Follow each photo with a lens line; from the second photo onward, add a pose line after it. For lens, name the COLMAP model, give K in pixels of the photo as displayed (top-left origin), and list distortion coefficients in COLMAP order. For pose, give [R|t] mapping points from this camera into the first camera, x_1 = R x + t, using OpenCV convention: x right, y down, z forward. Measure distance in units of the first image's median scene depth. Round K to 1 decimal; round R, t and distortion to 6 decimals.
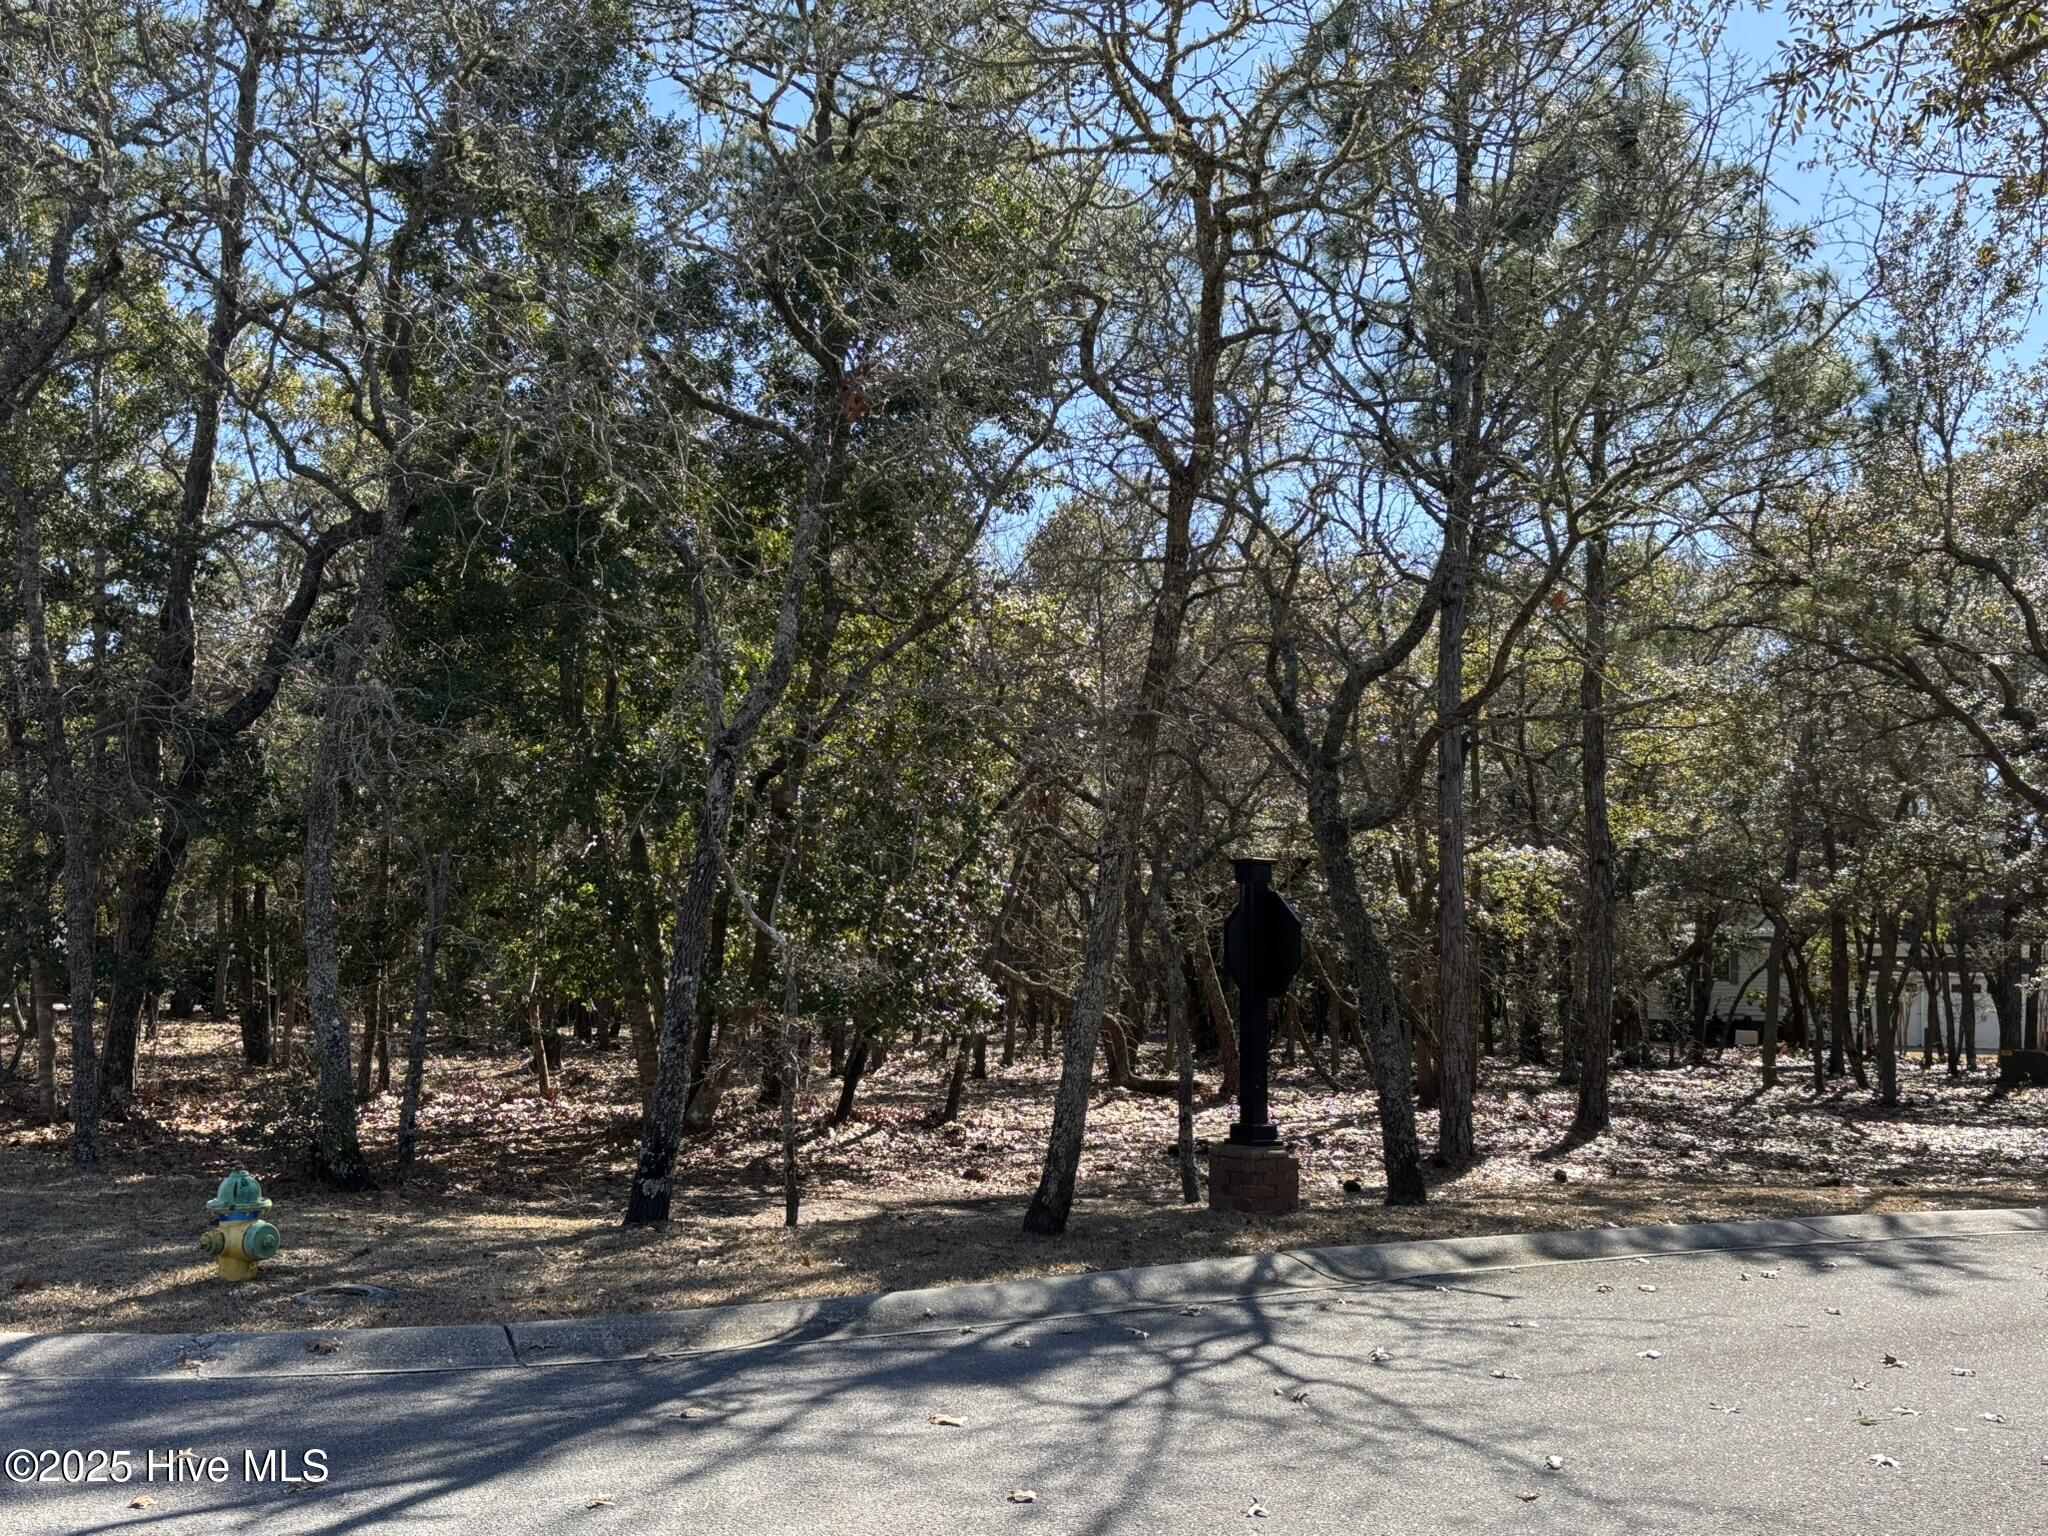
lens RADIAL K [[2385.0, 0, 1024.0], [0, 2385.0, 768.0], [0, 0, 1]] dist [0.081354, -0.317115]
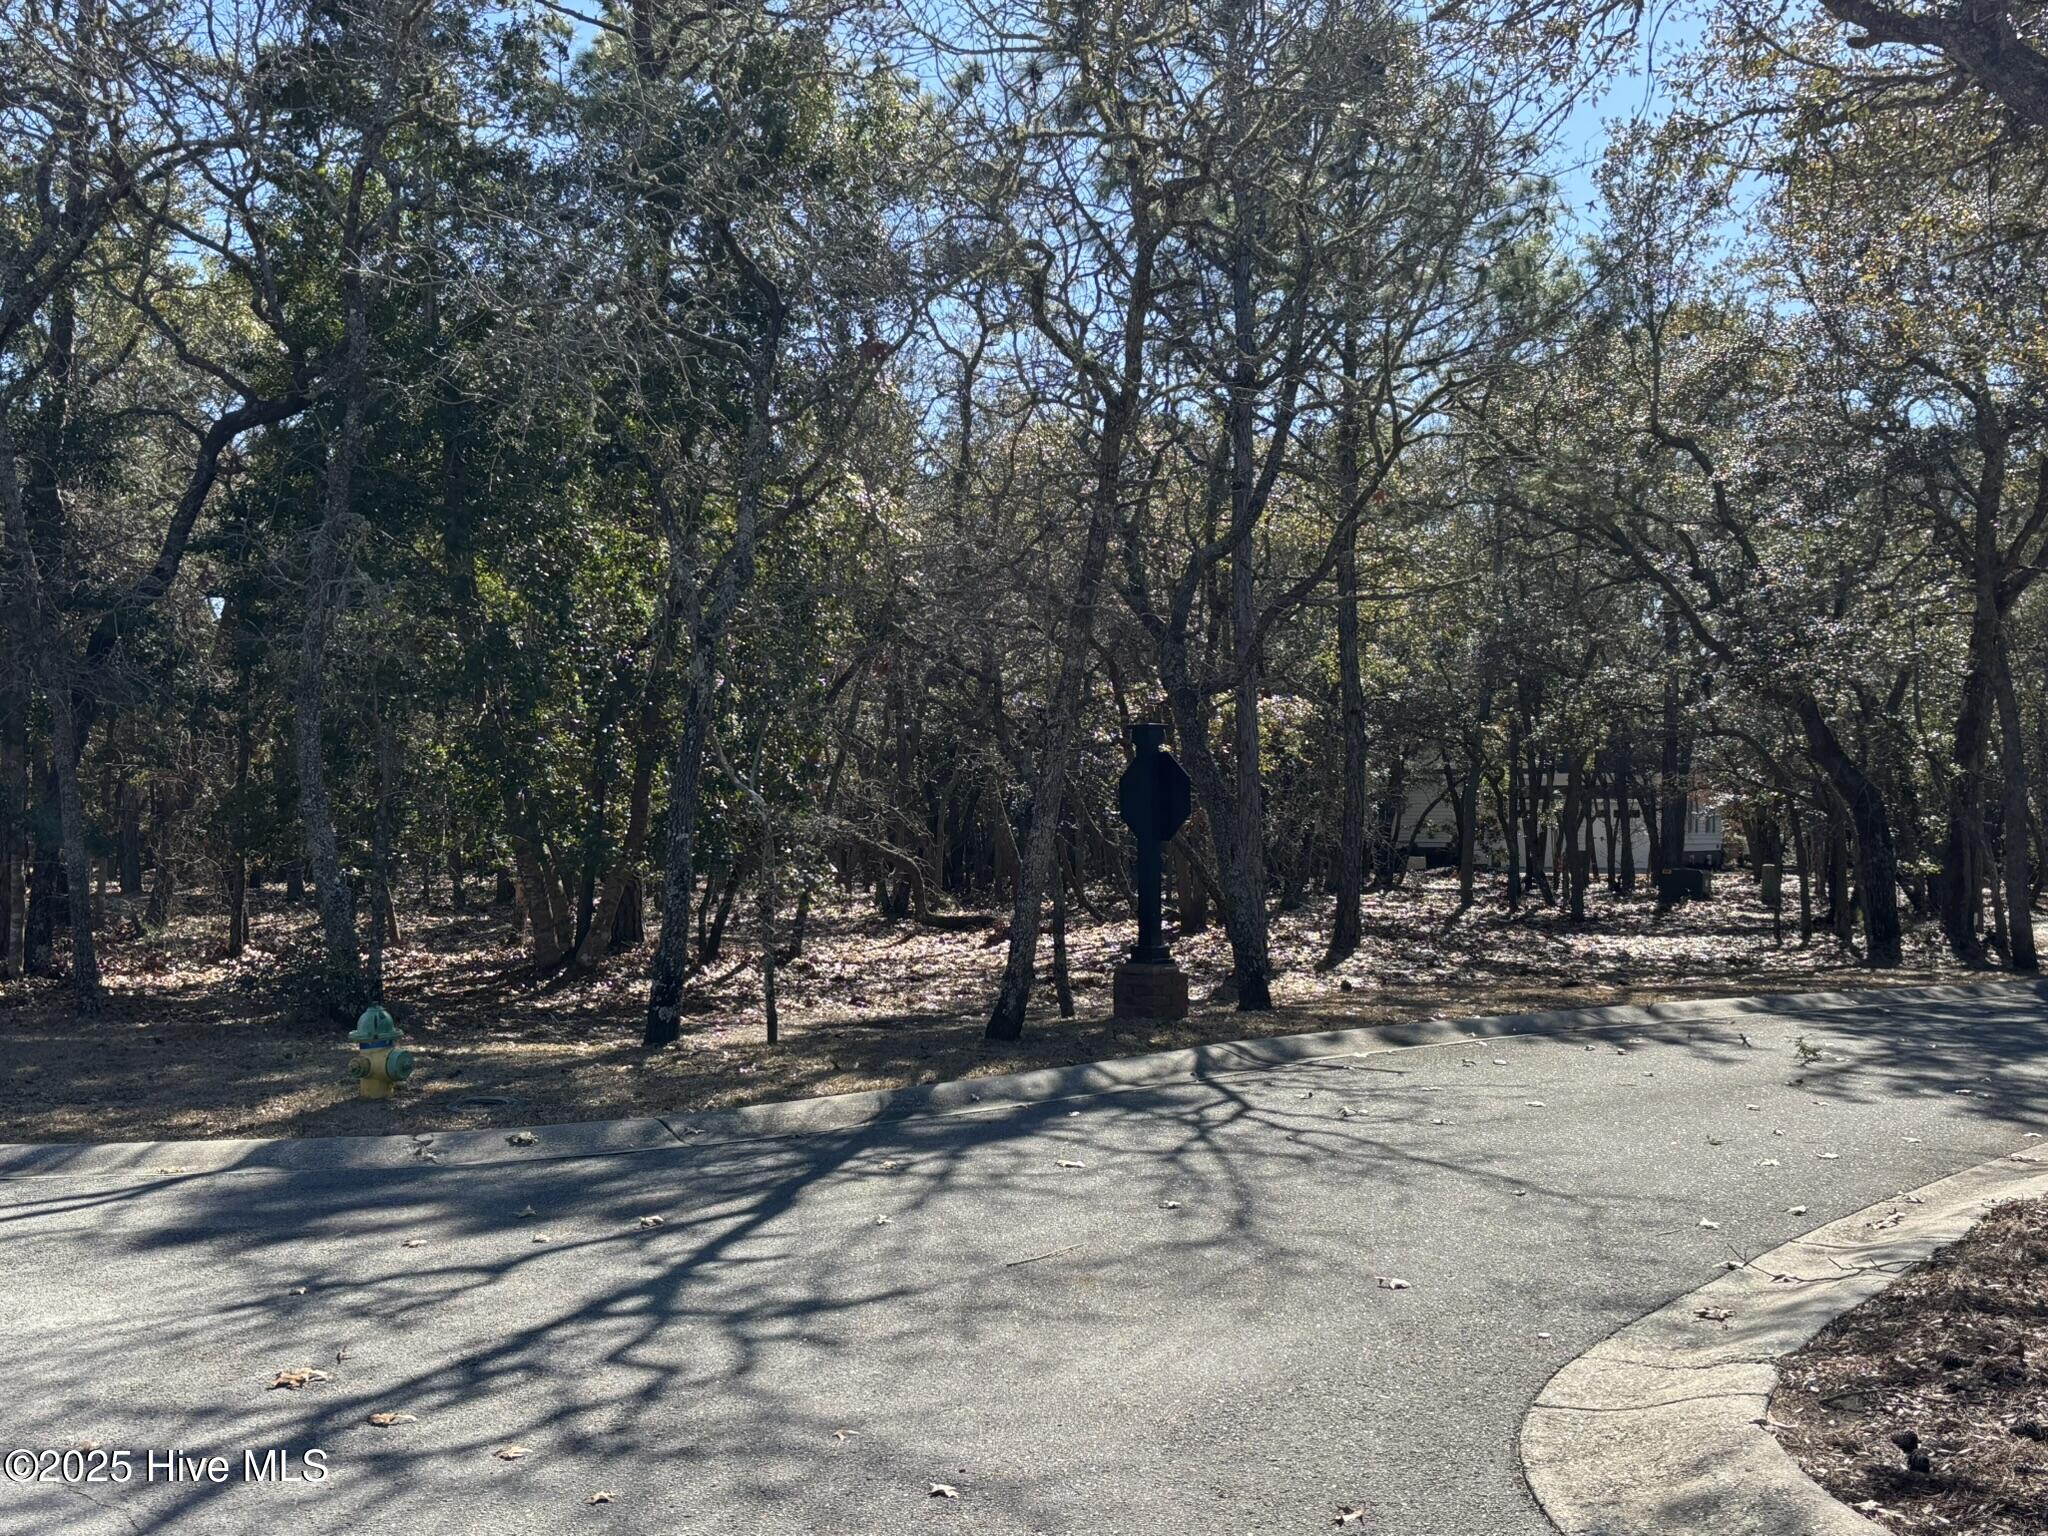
lens RADIAL K [[2385.0, 0, 1024.0], [0, 2385.0, 768.0], [0, 0, 1]] dist [0.081354, -0.317115]
pose [[0.989323, -0.020466, 0.144294, -0.076522], [0.010934, 0.997724, 0.066544, -0.010574], [-0.145327, -0.064255, 0.987295, -0.088860]]
